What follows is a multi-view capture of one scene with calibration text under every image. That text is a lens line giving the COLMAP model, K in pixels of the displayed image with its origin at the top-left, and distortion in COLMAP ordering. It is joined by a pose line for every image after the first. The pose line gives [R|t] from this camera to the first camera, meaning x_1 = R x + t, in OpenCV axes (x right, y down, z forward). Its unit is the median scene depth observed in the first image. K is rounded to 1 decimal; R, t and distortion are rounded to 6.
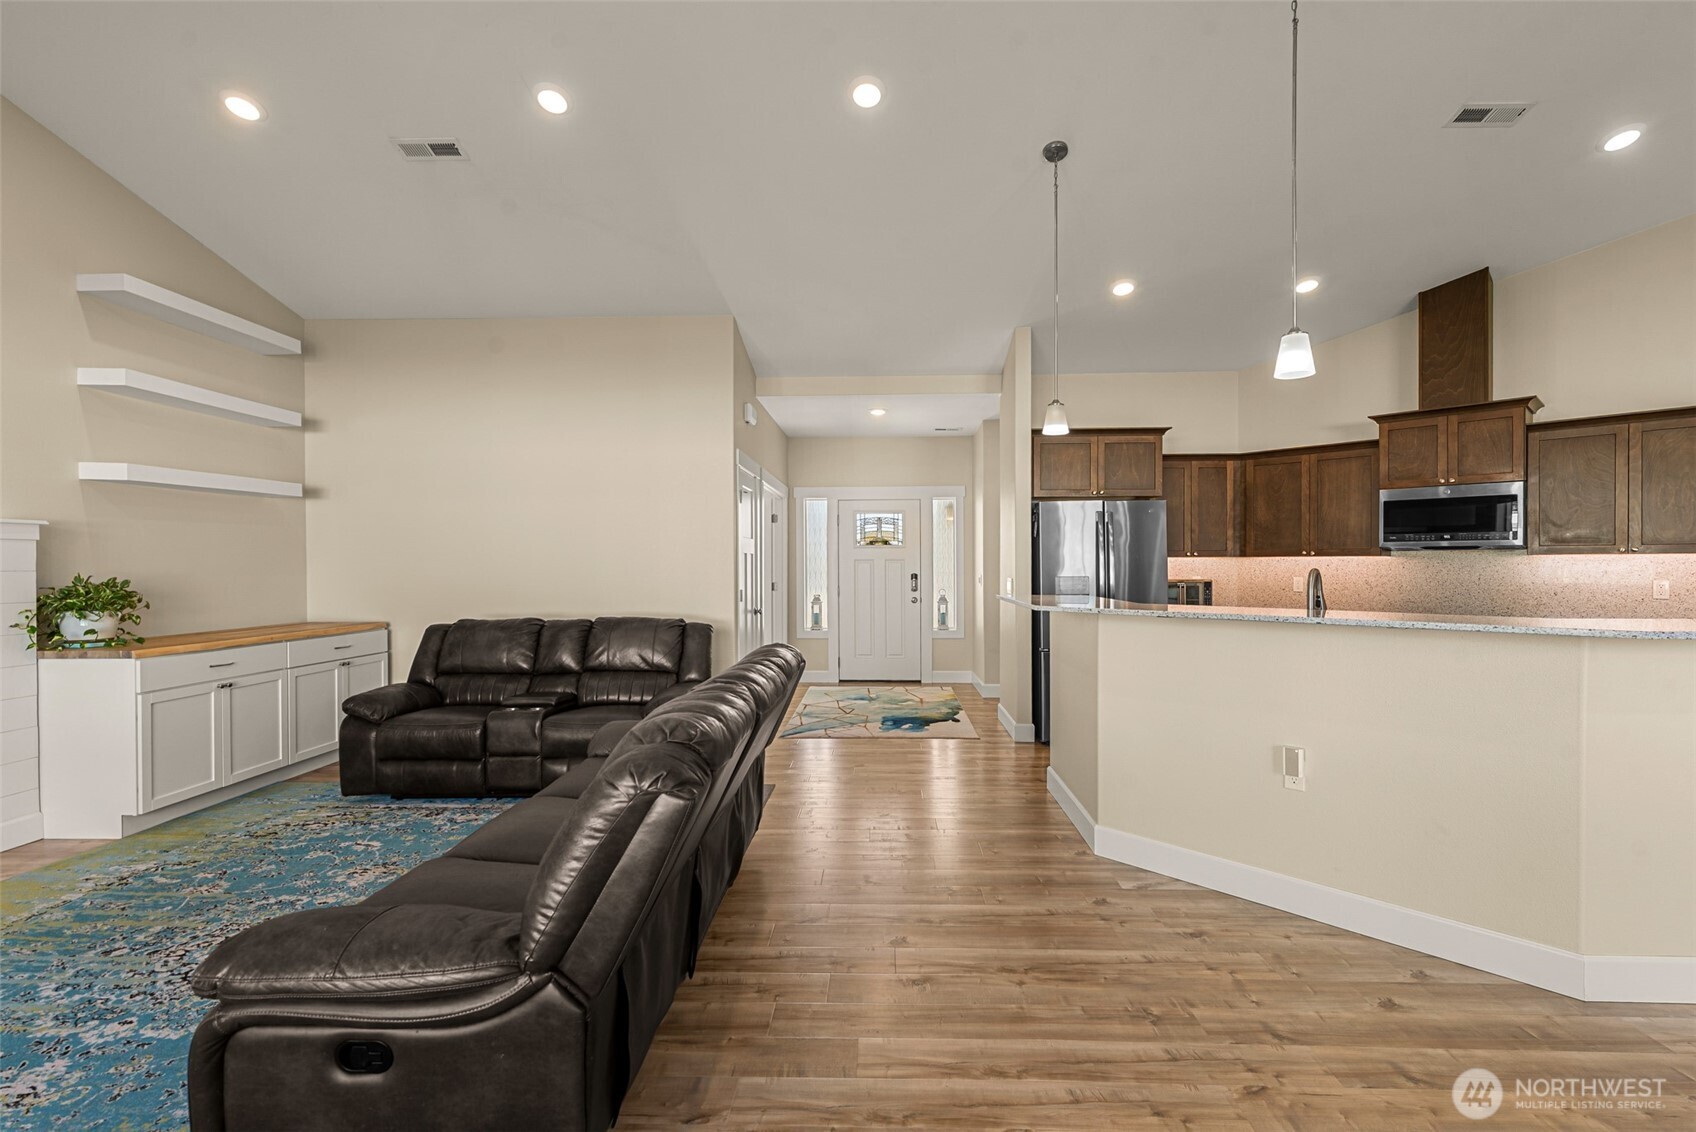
lens RADIAL K [[753.3, 0, 882.2], [0, 753.3, 565.4], [0, 0, 1]] dist [0.001779, -0.000231]
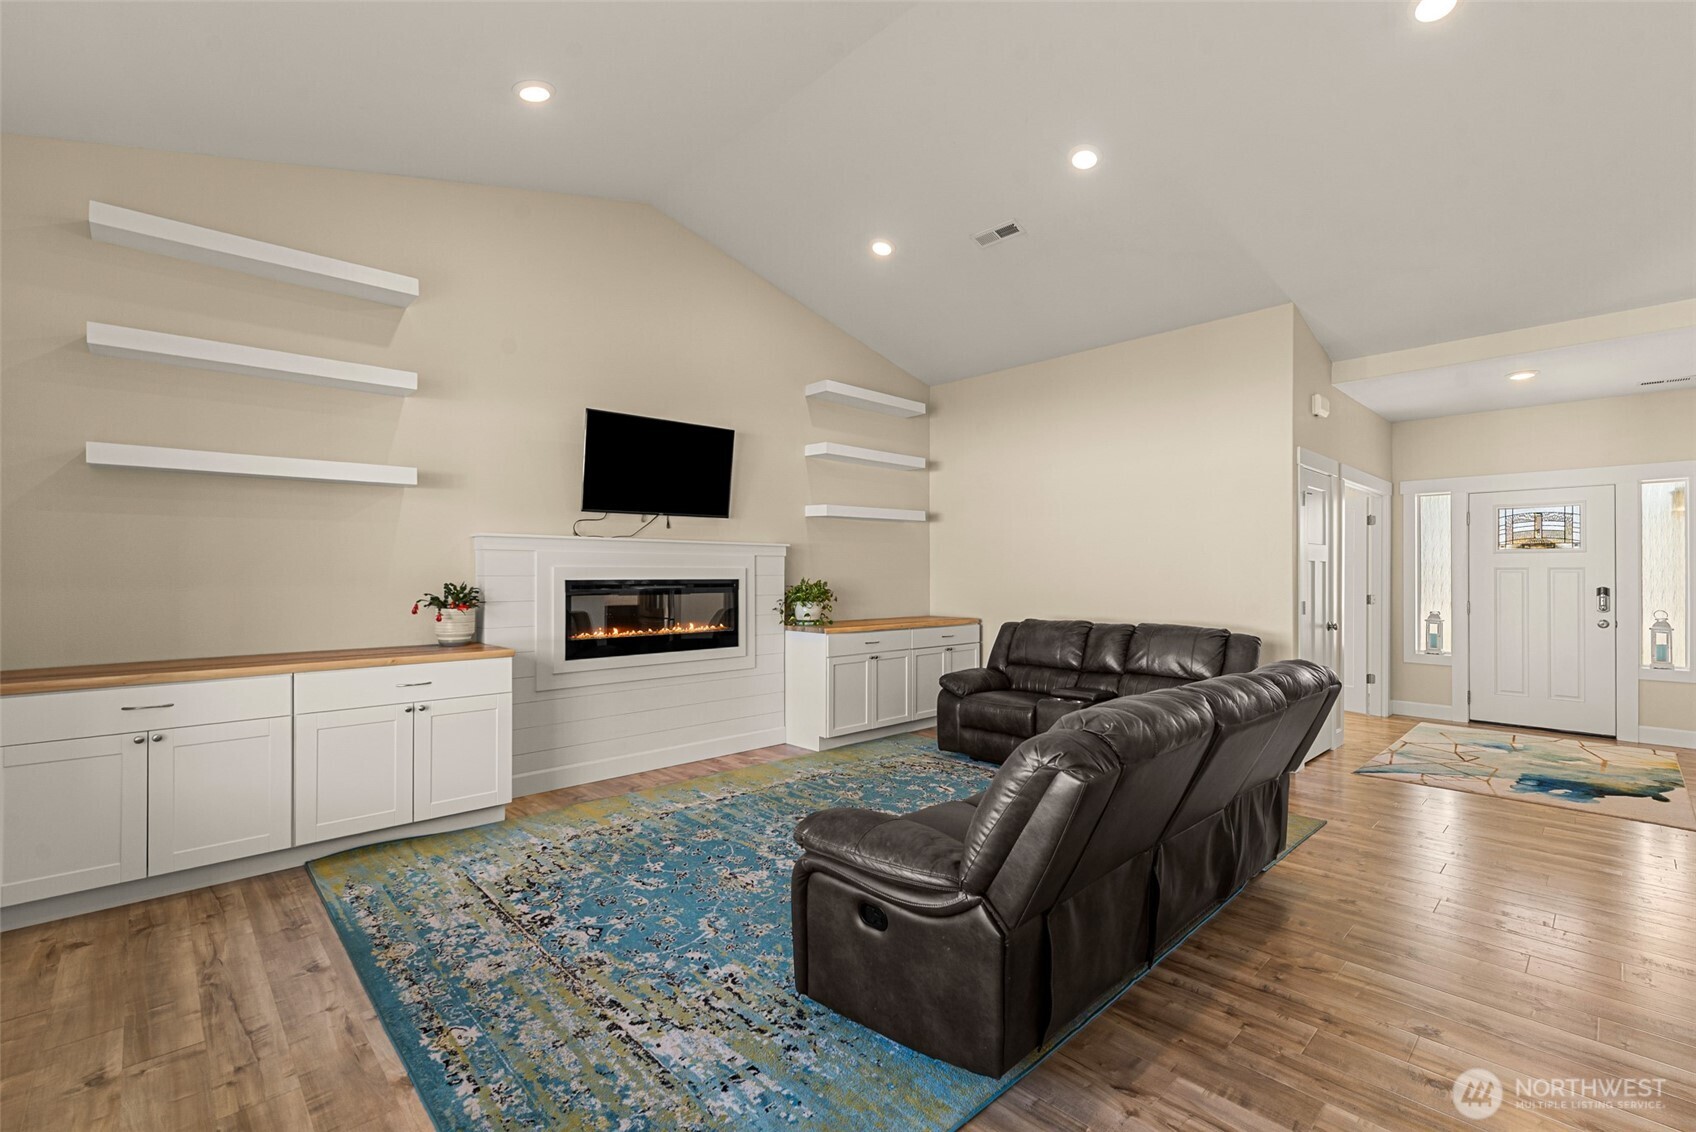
lens RADIAL K [[753.3, 0, 882.2], [0, 753.3, 565.4], [0, 0, 1]] dist [0.001779, -0.000231]
pose [[0.721530, -0.002512, -0.692379, 0.134220], [-0.005145, 0.999946, -0.008989, -0.000569], [0.692364, 0.010048, 0.721478, -0.011548]]
